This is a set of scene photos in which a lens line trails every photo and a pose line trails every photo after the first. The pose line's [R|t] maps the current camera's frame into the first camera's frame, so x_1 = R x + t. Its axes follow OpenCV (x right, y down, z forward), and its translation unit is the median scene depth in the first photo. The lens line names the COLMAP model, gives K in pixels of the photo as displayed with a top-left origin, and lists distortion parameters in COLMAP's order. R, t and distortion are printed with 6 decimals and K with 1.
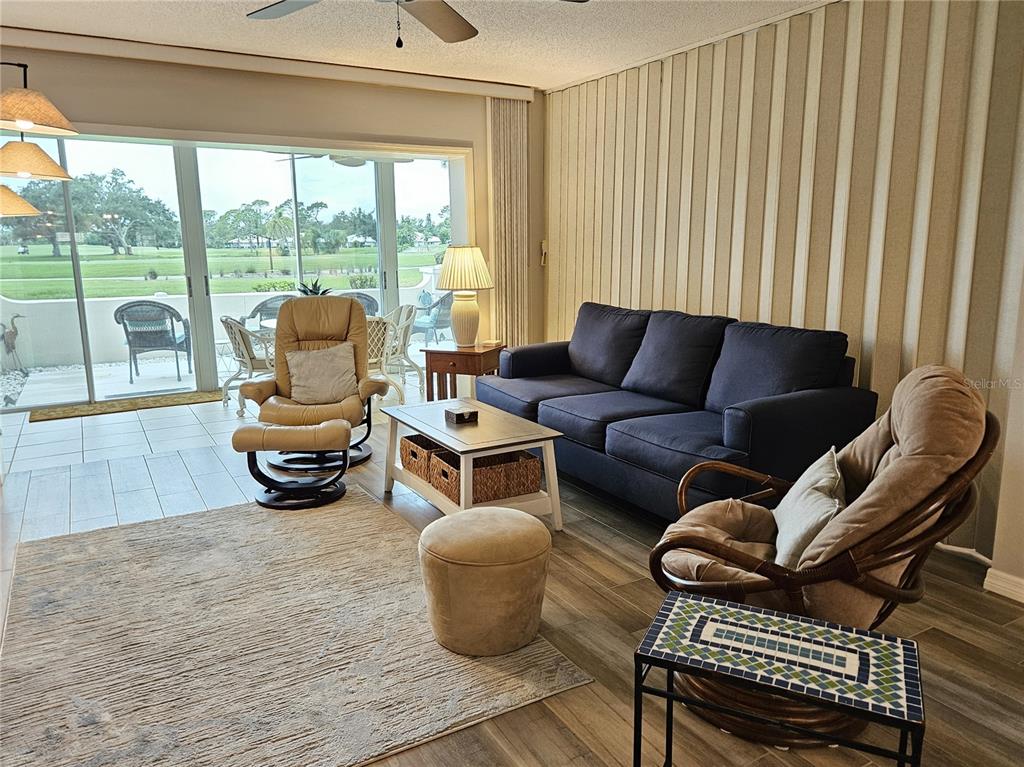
lens RADIAL K [[726.0, 0, 509.5], [0, 726.0, 383.3], [0, 0, 1]] dist [0.069891, -0.059237]
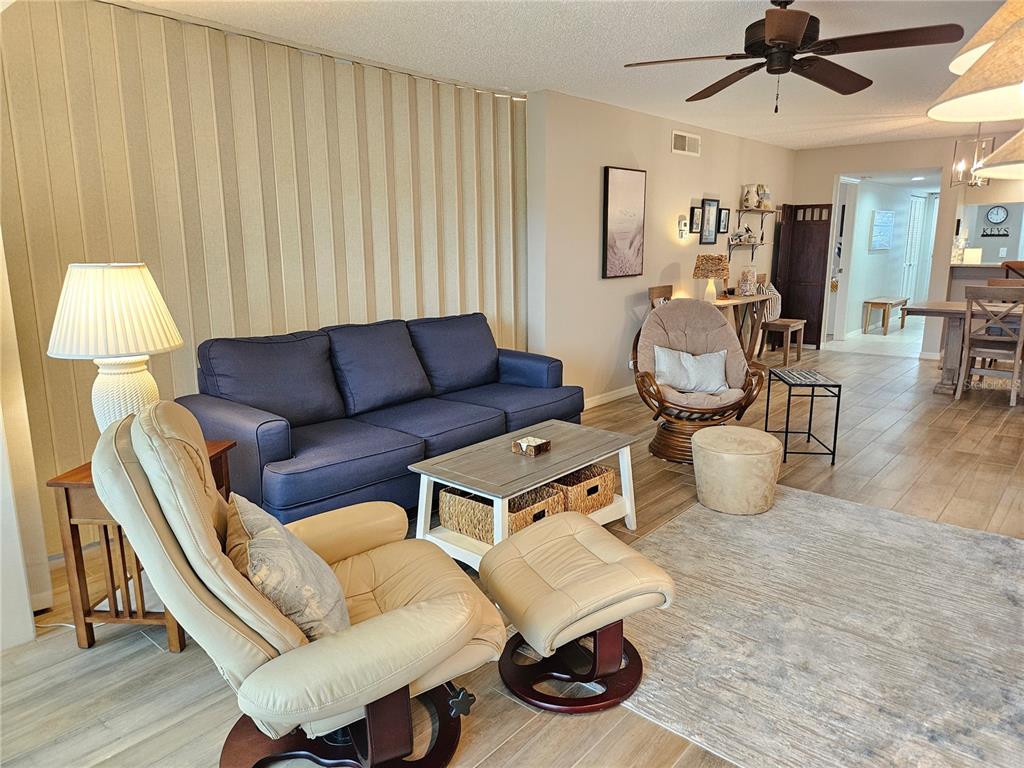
lens RADIAL K [[687.2, 0, 511.4], [0, 687.2, 381.4], [0, 0, 1]] dist [0.074286, -0.063159]
pose [[-0.323736, -0.173903, 0.930028, -0.719706], [0.190593, 0.950827, 0.244136, -0.210944], [-0.926752, 0.256293, -0.274672, 1.071780]]
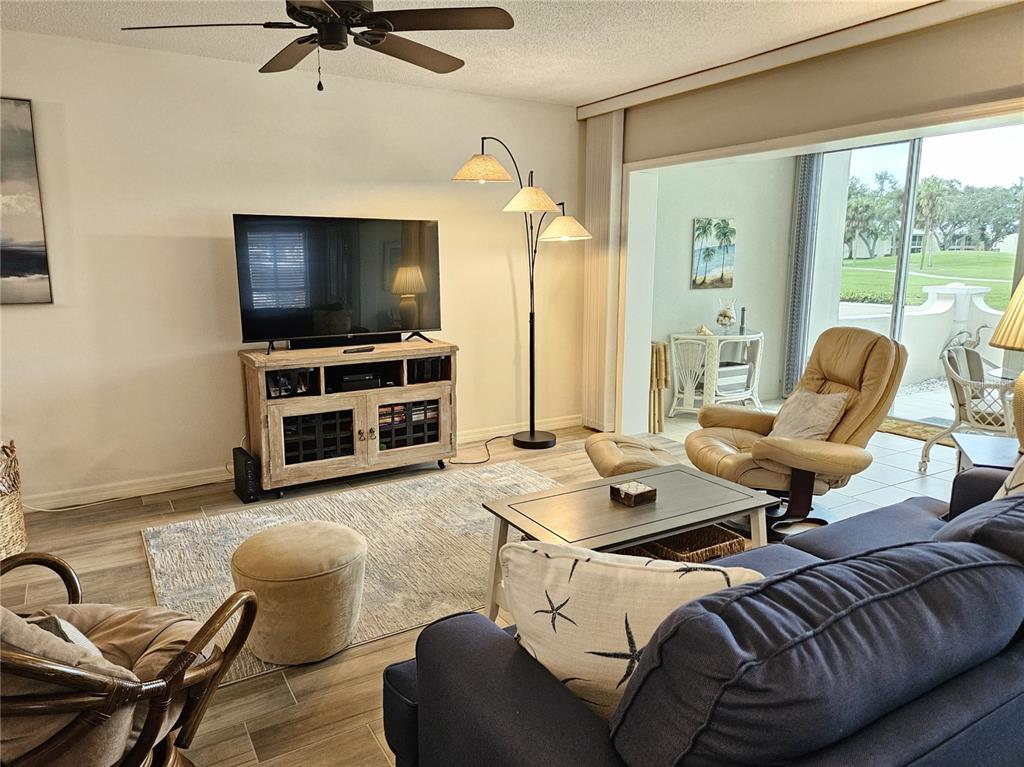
lens RADIAL K [[699.3, 0, 504.8], [0, 699.3, 376.8], [0, 0, 1]] dist [0.067966, -0.058634]
pose [[0.014092, 0.184731, -0.982688, 0.537904], [-0.189322, 0.965501, 0.178785, -0.152991], [0.981814, 0.183525, 0.048580, 0.706787]]
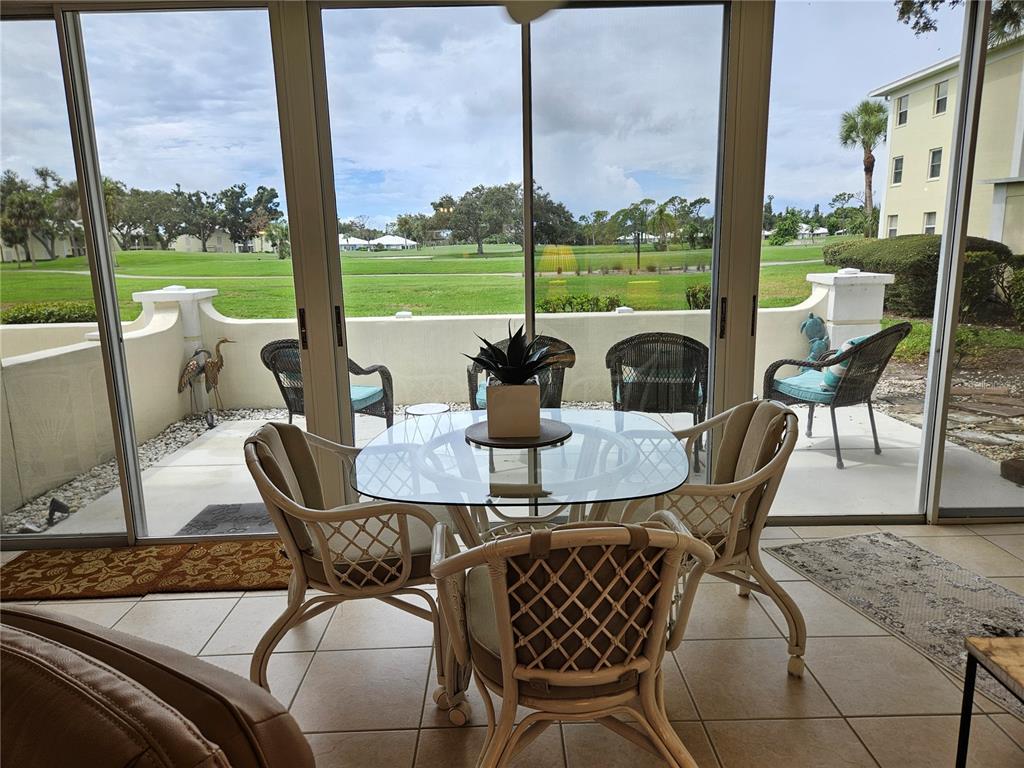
lens RADIAL K [[685.1, 0, 512.0], [0, 685.1, 384.0], [0, 0, 1]] dist [0.062399, -0.054434]
pose [[0.872500, 0.088940, -0.480452, -0.151562], [-0.079869, 0.996029, 0.039341, -0.201040], [0.482043, 0.004049, 0.876138, 1.086809]]
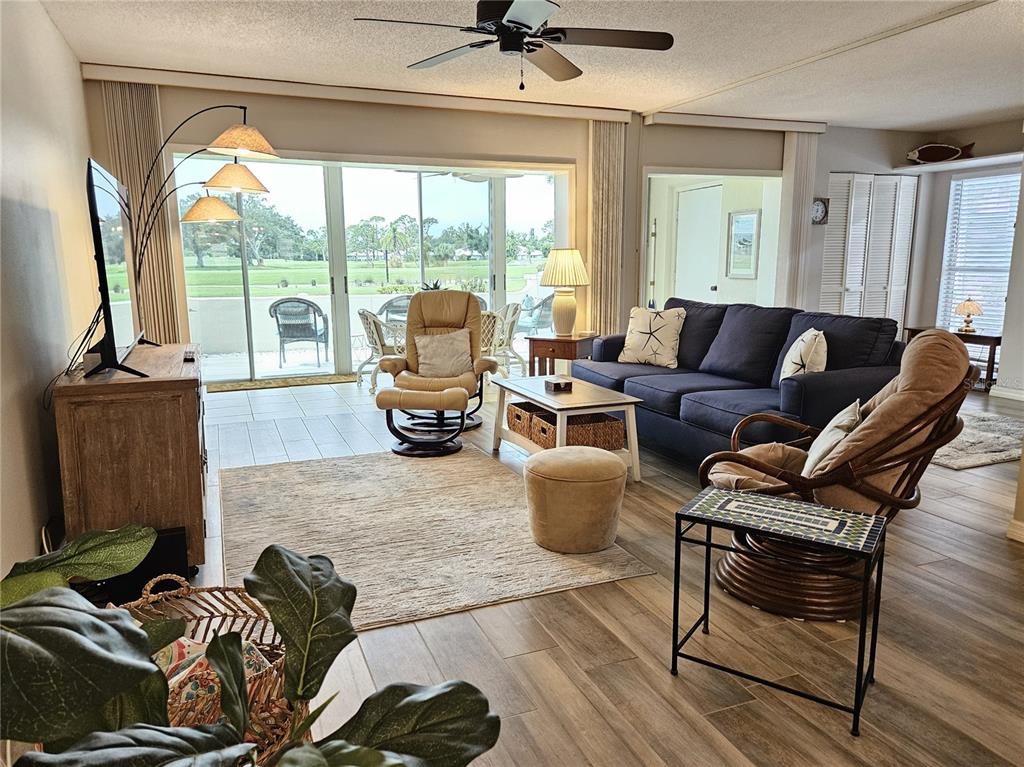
lens RADIAL K [[706.9, 0, 510.7], [0, 706.9, 385.7], [0, 0, 1]] dist [0.066630, -0.058177]
pose [[0.990639, 0.029567, -0.133270, 0.009926], [-0.030961, 0.999485, -0.008394, 0.049666], [0.132954, 0.012442, 0.991044, -0.152188]]
